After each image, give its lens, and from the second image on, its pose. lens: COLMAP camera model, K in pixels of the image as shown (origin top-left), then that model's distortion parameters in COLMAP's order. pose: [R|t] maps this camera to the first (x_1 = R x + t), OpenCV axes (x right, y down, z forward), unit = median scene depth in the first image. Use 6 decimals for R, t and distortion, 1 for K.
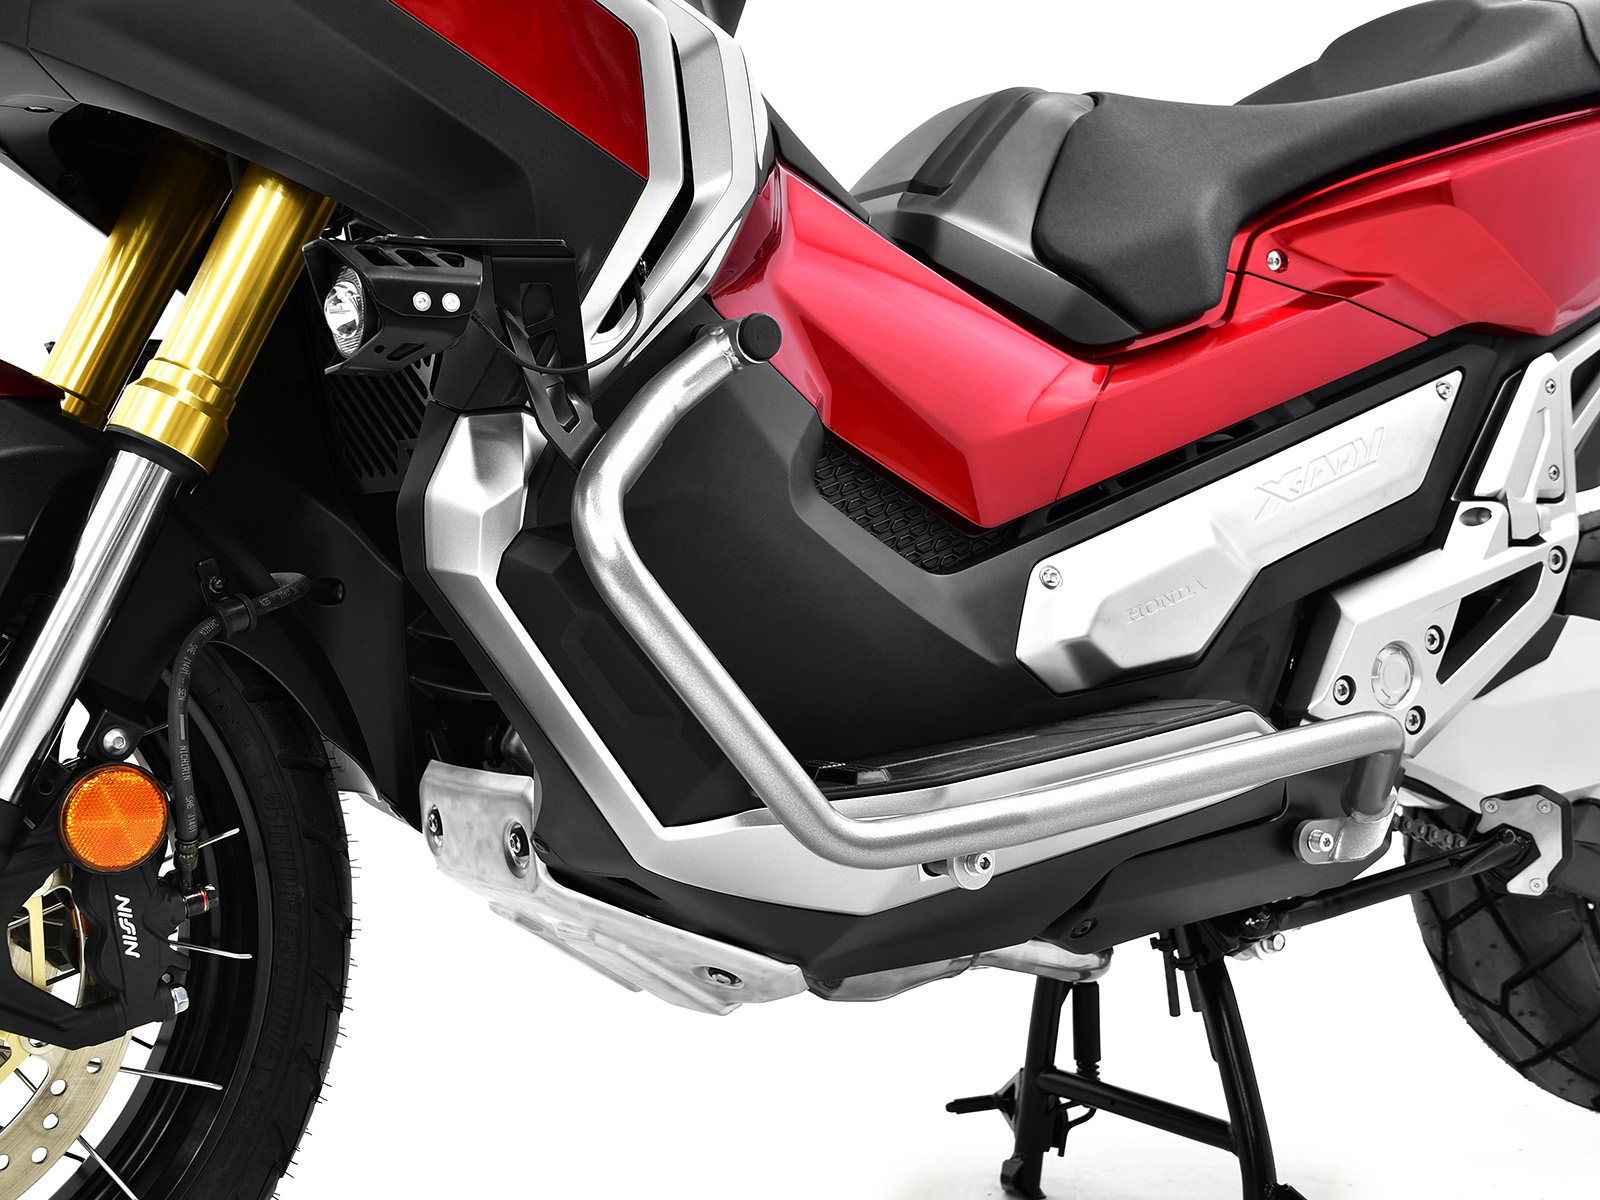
lens RADIAL K [[2140.1, 0, 779.5], [0, 2140.1, 598.3], [0, 0, 1]] dist [0.023619, 0.107875]
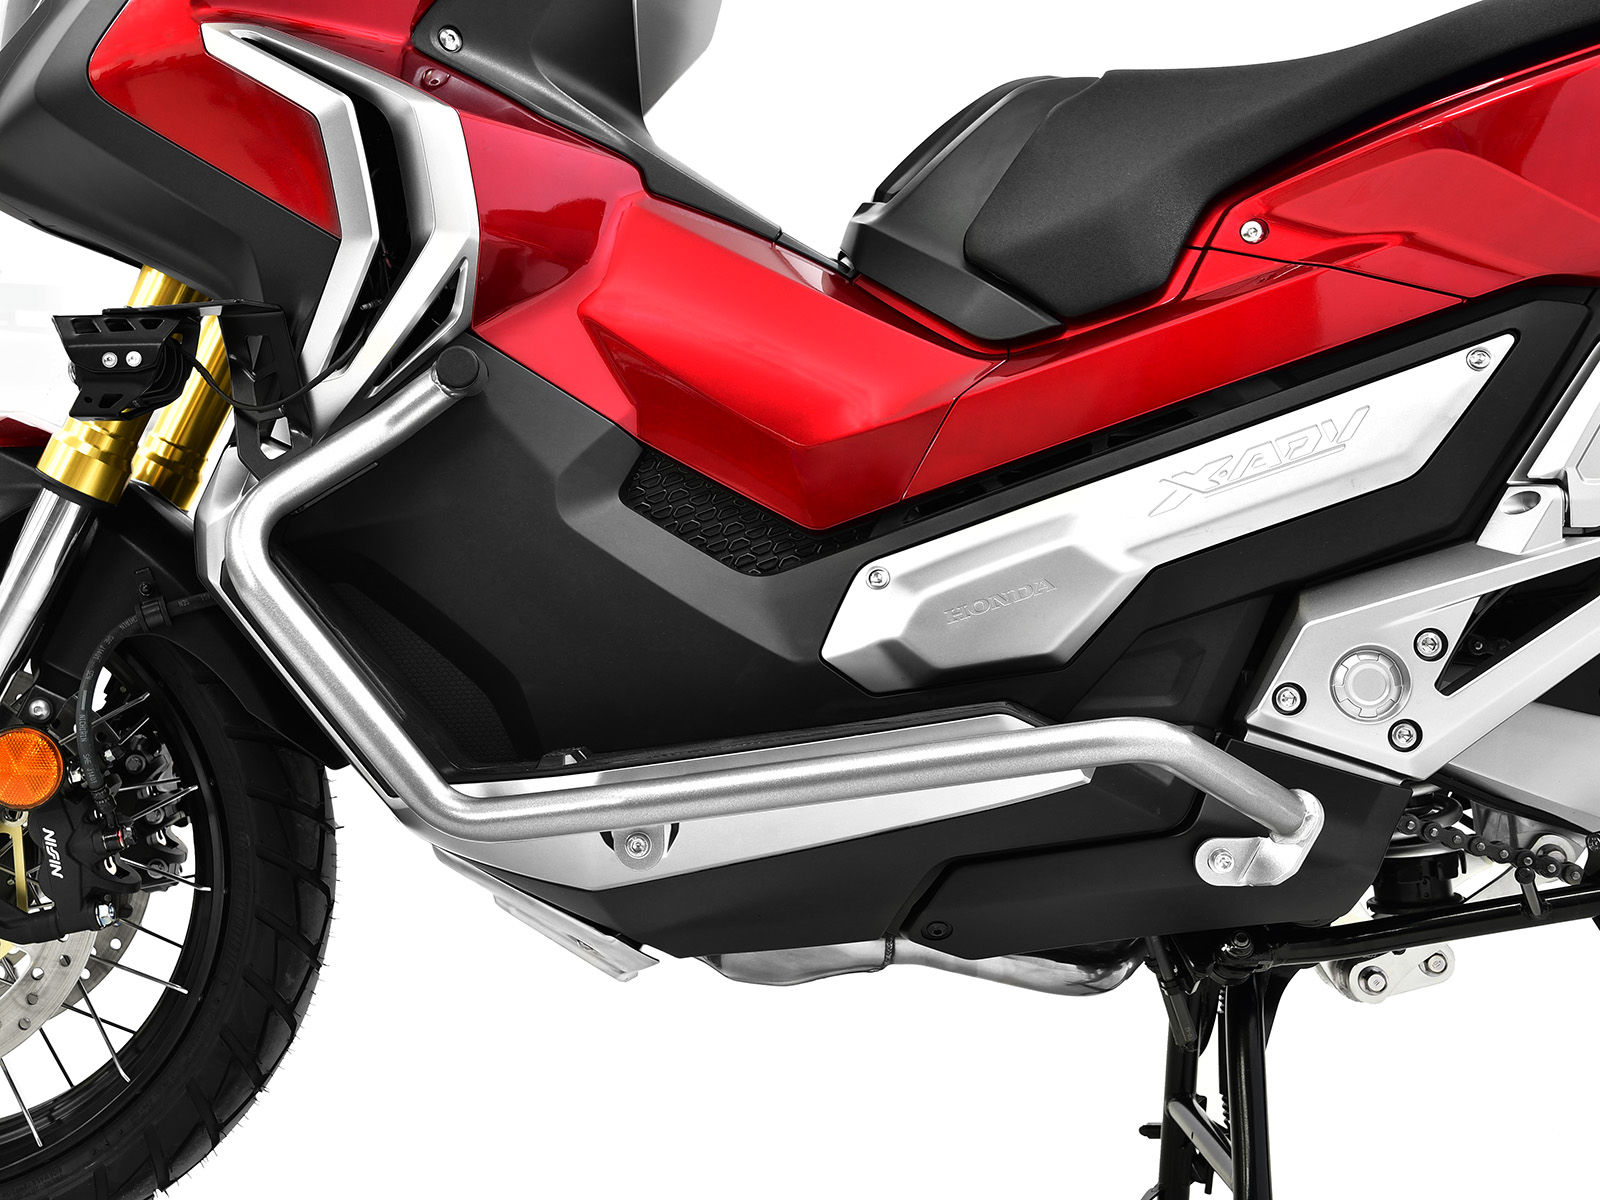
lens RADIAL K [[2140.1, 0, 779.5], [0, 2140.1, 598.3], [0, 0, 1]] dist [0.023619, 0.107875]
pose [[0.825460, -0.003593, -0.564449, 0.619931], [0.000104, 0.999981, -0.006214, 0.005536], [0.564460, 0.005070, 0.825445, 0.137516]]
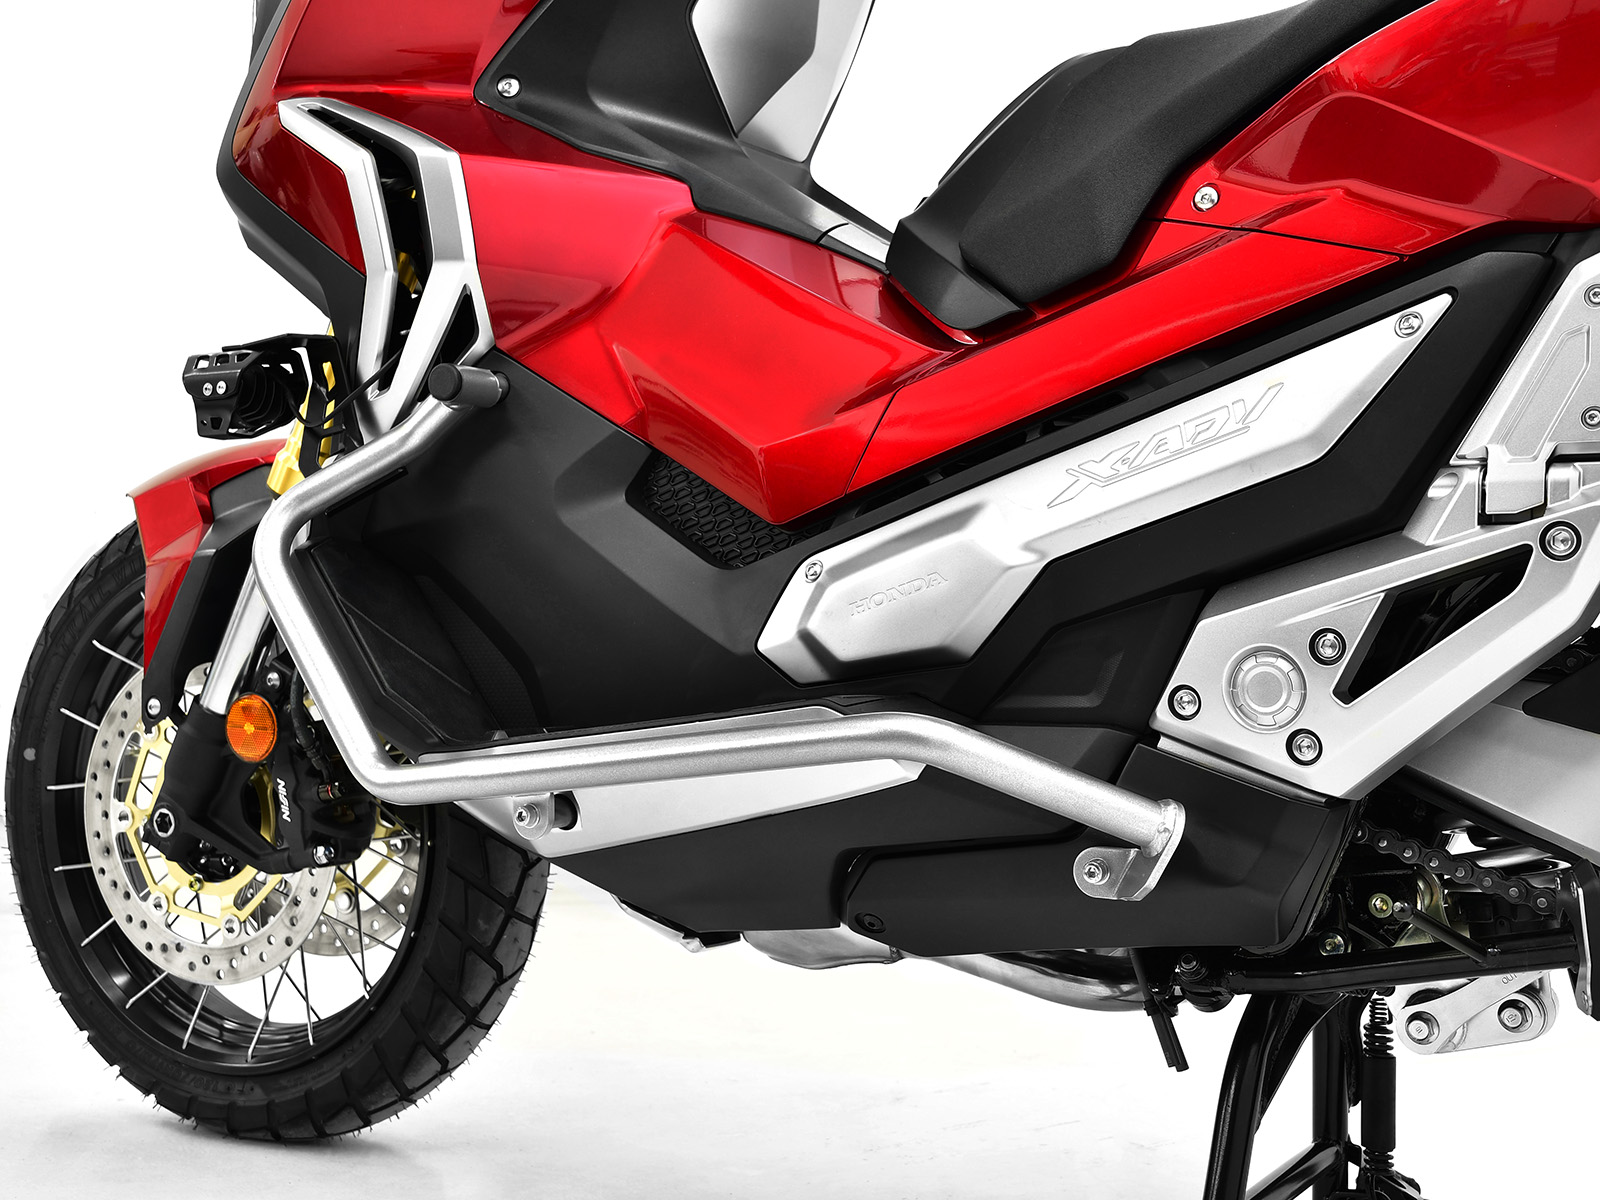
lens RADIAL K [[2139.5, 0, 800.0], [0, 2139.5, 600.0], [0, 0, 1]] dist [0.020261, 0.127242]
pose [[0.435084, 0.001759, -0.900388, 0.989106], [-0.012047, 0.999920, -0.003868, 0.007343], [0.900309, 0.012530, 0.435070, 0.521077]]
